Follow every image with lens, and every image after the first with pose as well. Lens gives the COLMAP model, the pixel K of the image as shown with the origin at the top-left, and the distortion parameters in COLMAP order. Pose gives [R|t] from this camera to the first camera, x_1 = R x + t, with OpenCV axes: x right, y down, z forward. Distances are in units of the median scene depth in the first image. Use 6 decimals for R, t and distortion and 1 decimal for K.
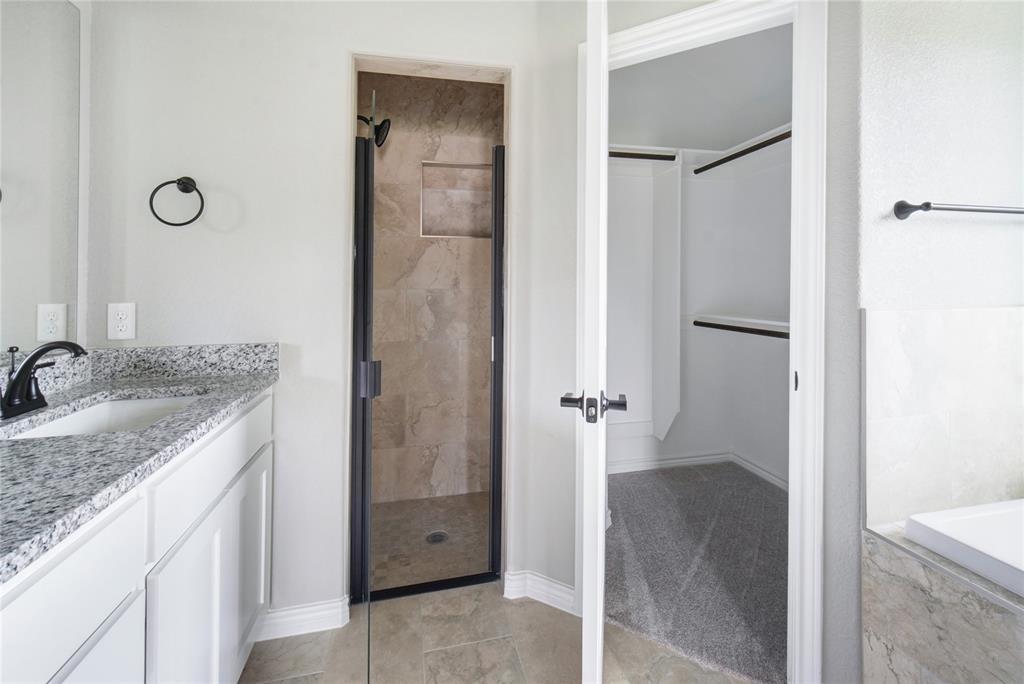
lens RADIAL K [[438.9, 0, 509.8], [0, 438.9, 286.7], [0, 0, 1]] dist [-0.001340, 0.001142]
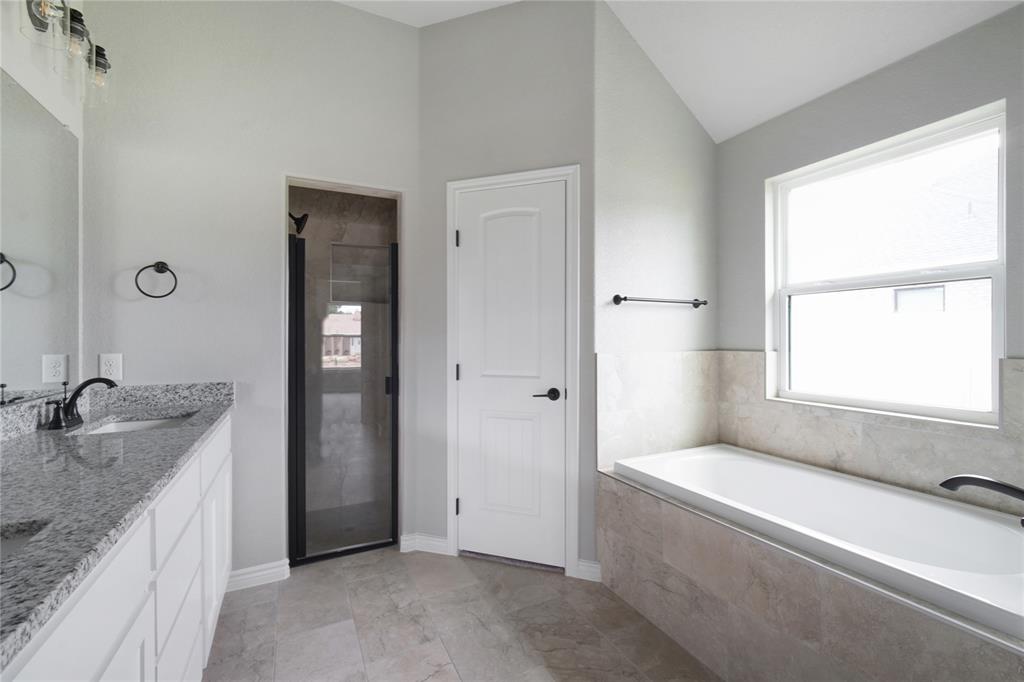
lens RADIAL K [[438.9, 0, 489.4], [0, 438.9, 355.4], [0, 0, 1]] dist [-0.001340, 0.001142]
pose [[0.981454, -0.007510, 0.191553, 0.004562], [0.001507, 0.999504, 0.031466, 0.001137], [-0.191694, -0.030594, 0.980978, -0.553150]]
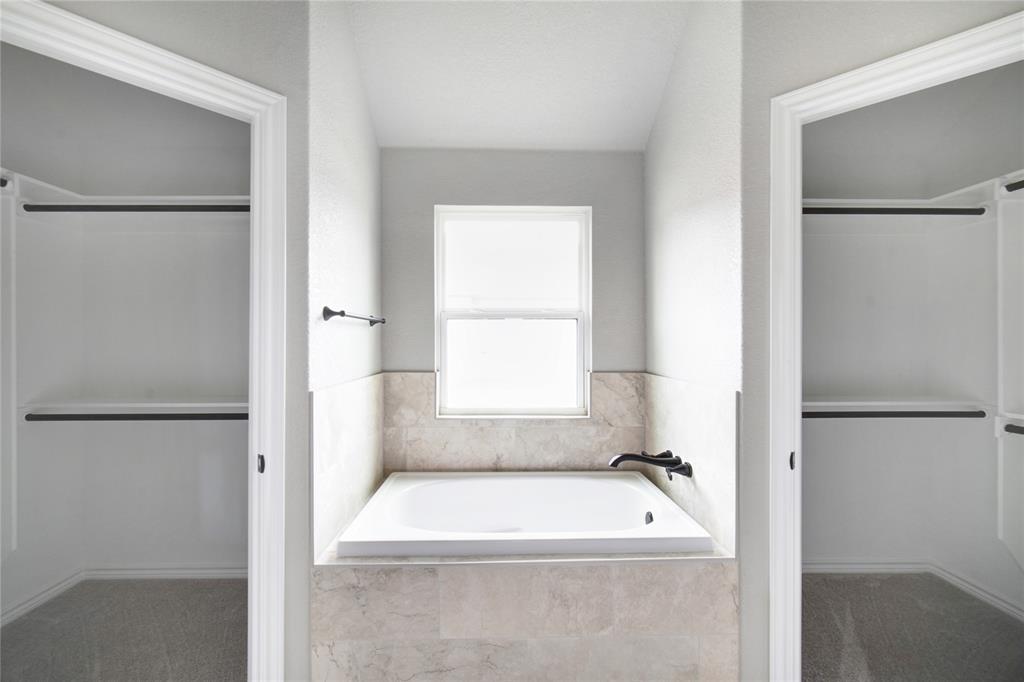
lens RADIAL K [[438.9, 0, 502.0], [0, 438.9, 349.4], [0, 0, 1]] dist [-0.001340, 0.001142]
pose [[0.198623, -0.020200, 0.979868, -0.228113], [0.005323, 0.999795, 0.019531, -0.068504], [-0.980061, 0.001336, 0.198690, 0.167295]]
